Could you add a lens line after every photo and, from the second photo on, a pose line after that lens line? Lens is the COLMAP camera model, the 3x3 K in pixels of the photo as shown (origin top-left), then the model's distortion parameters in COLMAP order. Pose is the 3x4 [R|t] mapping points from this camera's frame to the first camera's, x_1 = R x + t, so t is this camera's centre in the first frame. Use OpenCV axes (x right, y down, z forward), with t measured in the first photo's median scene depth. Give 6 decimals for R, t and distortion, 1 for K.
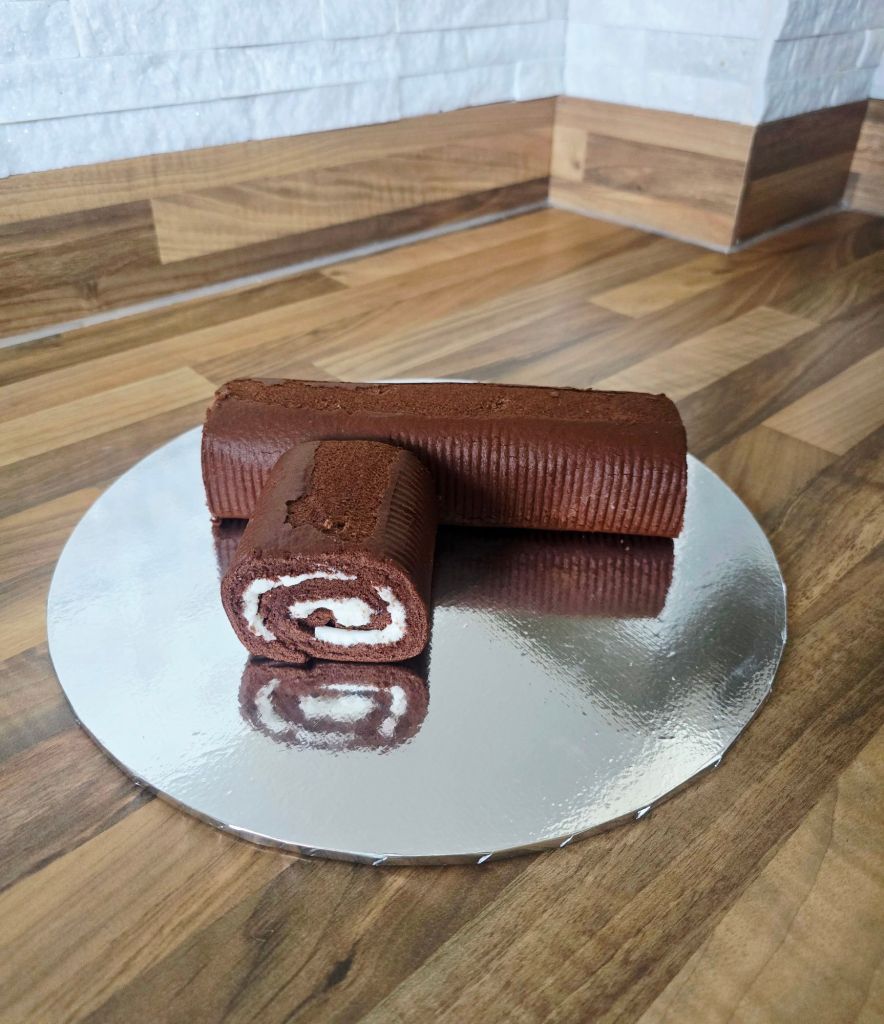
lens RADIAL K [[814.7, 0, 441.5], [0, 814.7, 474.3], [0, 0, 1]] dist [0.028035, -0.039612]
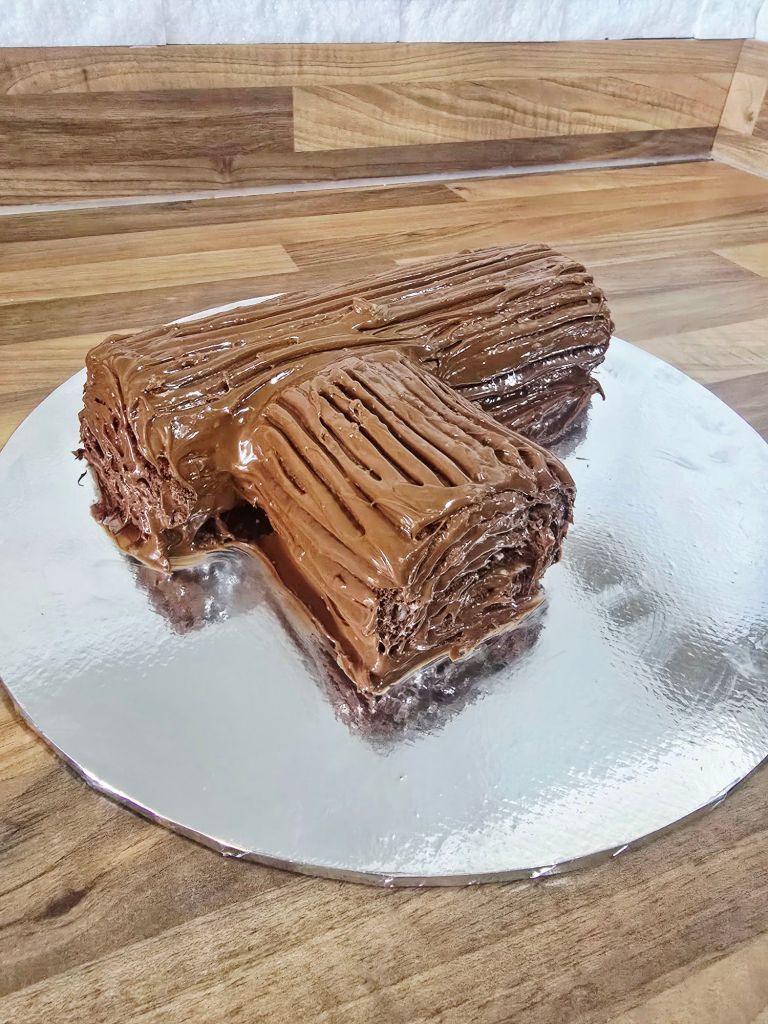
lens RADIAL K [[703.2, 0, 383.3], [0, 703.2, 425.9], [0, 0, 1]] dist [0.009134, -0.009201]
pose [[0.936838, 0.224529, -0.268180, 0.099287], [-0.215845, 0.974467, 0.061838, 0.010013], [0.275217, -0.000047, 0.961382, 0.155969]]
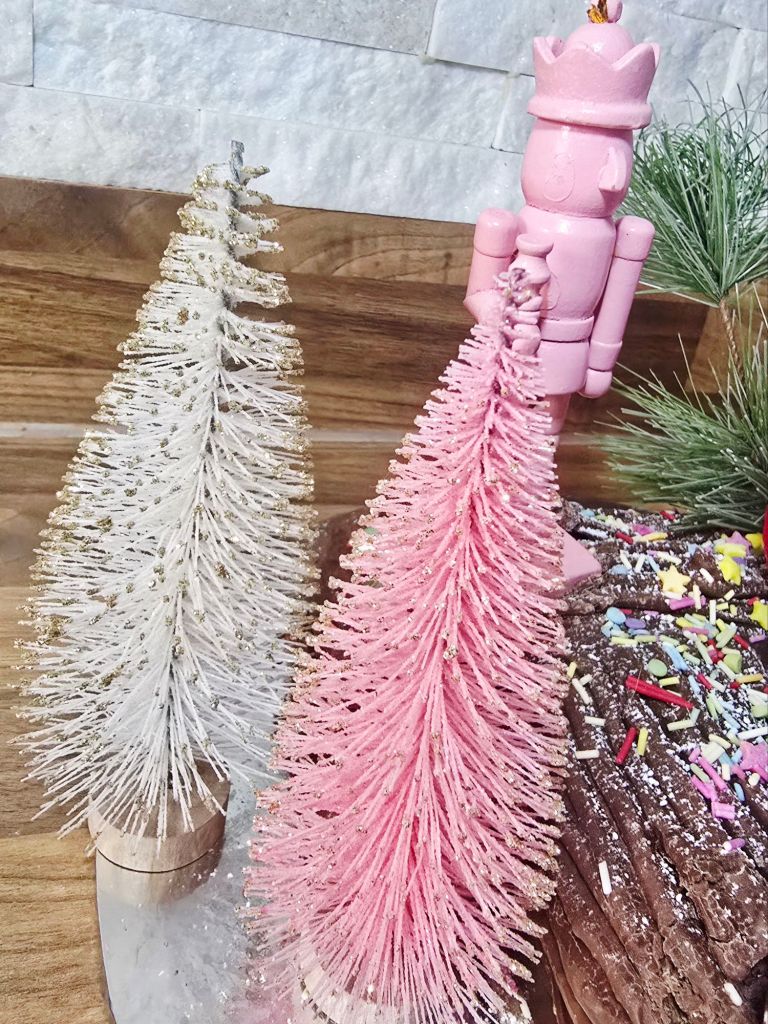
lens RADIAL K [[870.7, 0, 405.3], [0, 870.7, 429.3], [0, 0, 1]] dist [-0.006539, 0.012752]
pose [[0.894060, 0.297979, -0.334463, -0.311597], [-0.355261, 0.926473, -0.124246, -0.050440], [0.272848, 0.229905, 0.934183, 0.252202]]
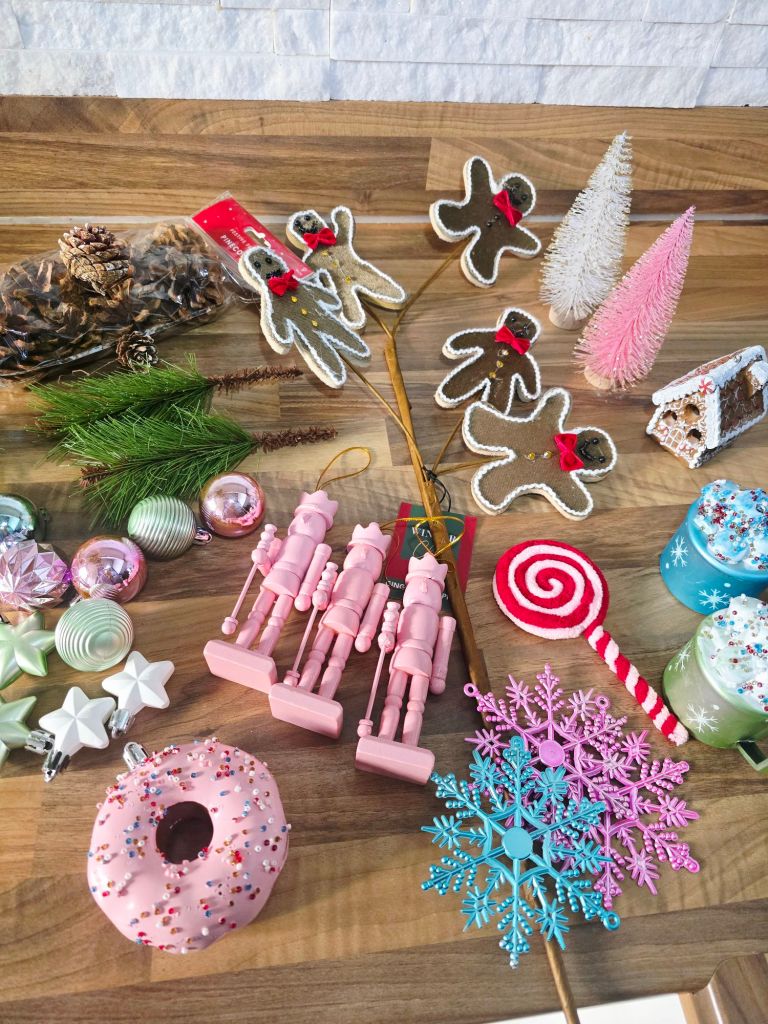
lens RADIAL K [[703.2, 0, 389.4], [0, 703.2, 520.3], [0, 0, 1]] dist [0.009134, -0.009201]
pose [[0.817429, 0.495888, -0.293096, 0.184907], [-0.367284, 0.840663, 0.397980, -0.255036], [0.443748, -0.217671, 0.869314, -0.065344]]
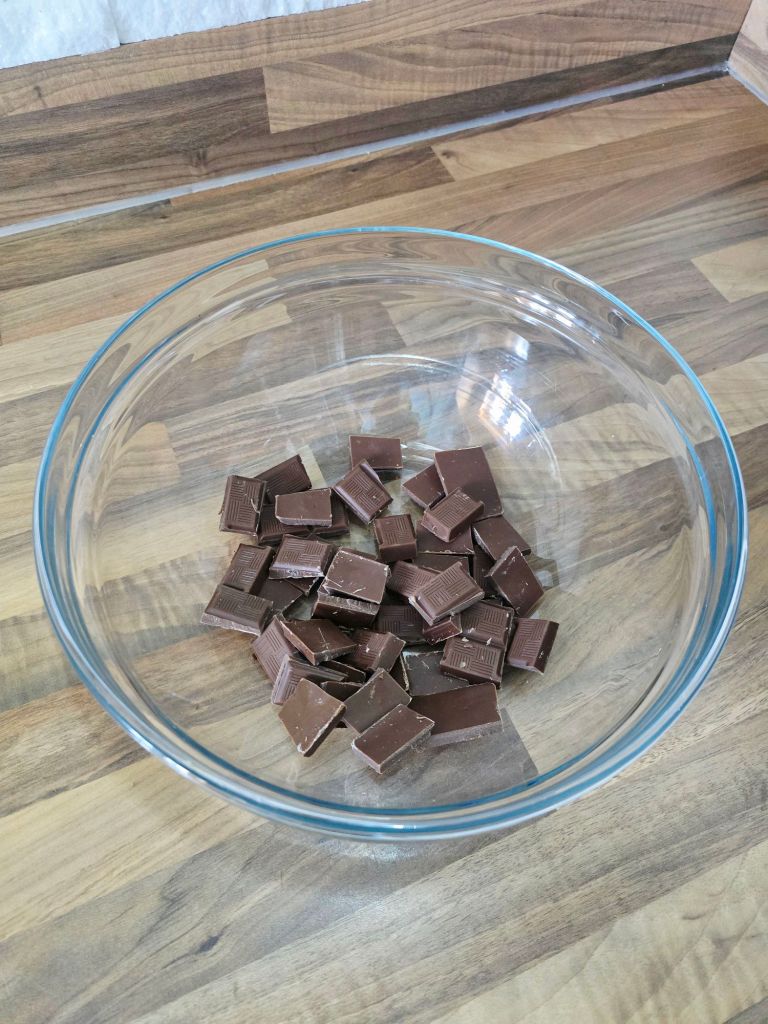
lens RADIAL K [[703.2, 0, 398.2], [0, 703.2, 511.2], [0, 0, 1]] dist [0.009134, -0.009201]
pose [[0.947950, 0.286454, -0.139049, 0.062442], [-0.195950, 0.869000, 0.454359, -0.294369], [0.250987, -0.403463, 0.879899, 0.097547]]
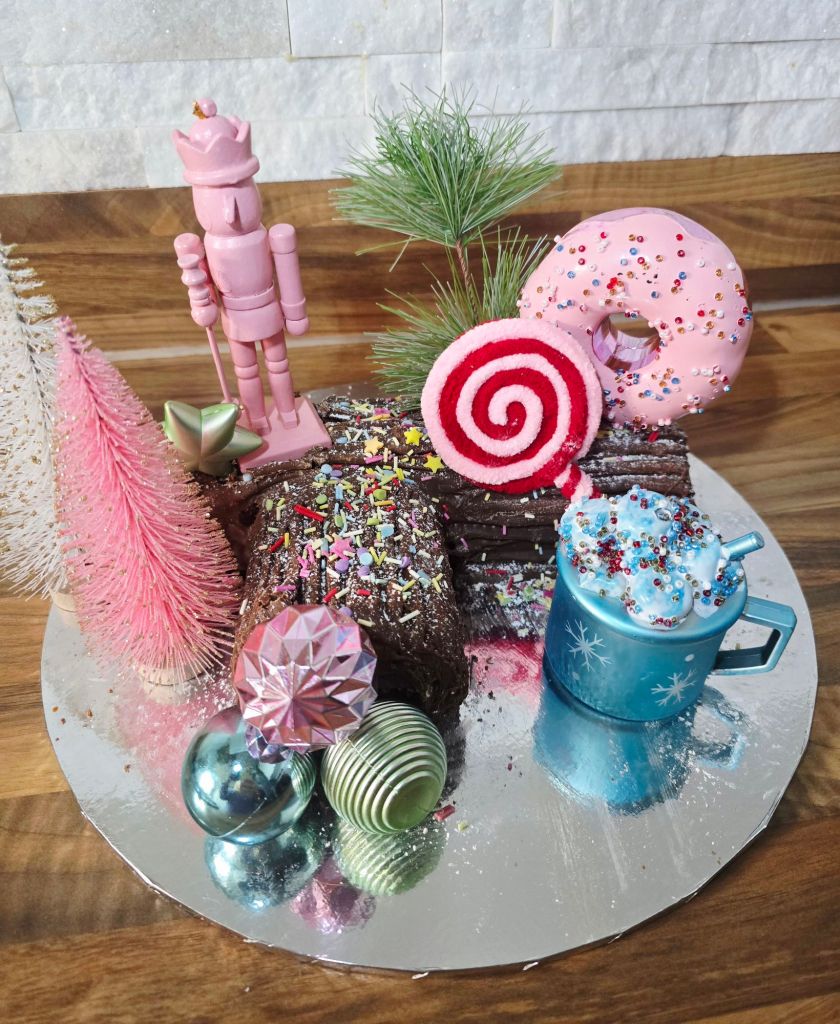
lens RADIAL K [[776.0, 0, 432.4], [0, 776.0, 458.1], [0, 0, 1]] dist [0.028321, -0.047707]
pose [[0.834573, 0.321481, -0.447367, -0.032870], [-0.290371, 0.946810, 0.138690, -0.157538], [0.468158, 0.014156, 0.883531, 0.195563]]
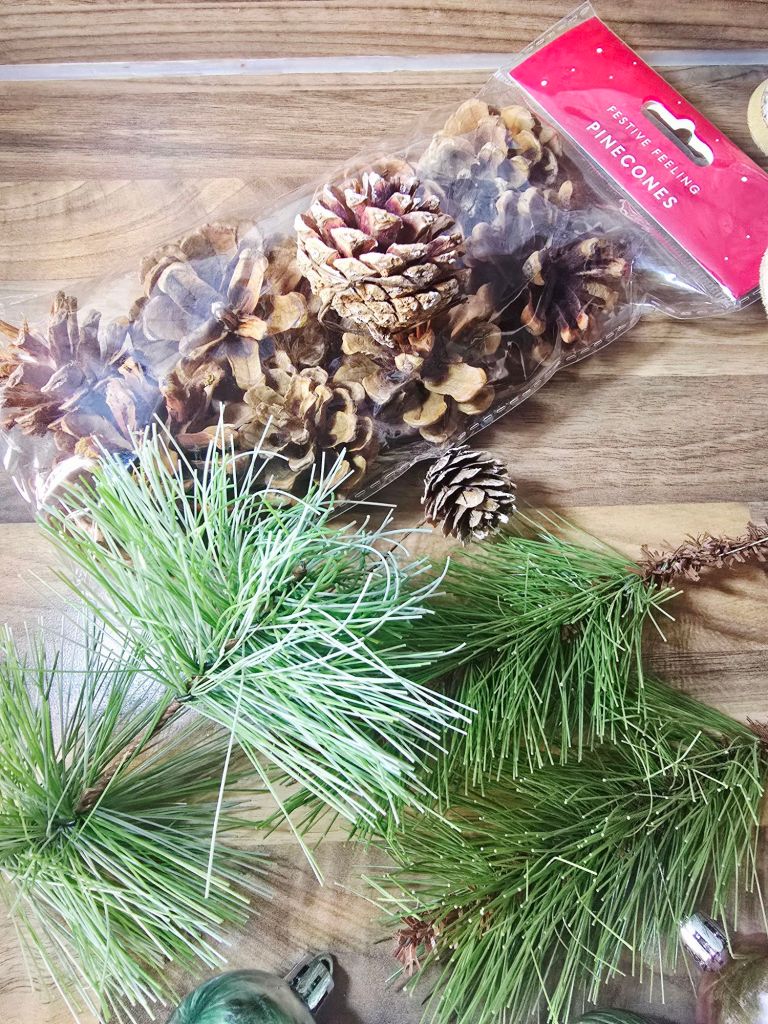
lens RADIAL K [[703.7, 0, 384.2], [0, 703.7, 469.5], [0, 0, 1]] dist [-0.010524, 0.012491]
pose [[0.762539, 0.599281, -0.243714, -0.378066], [-0.350157, 0.699084, 0.623435, -0.185496], [0.543990, -0.390055, 0.742922, 0.312761]]
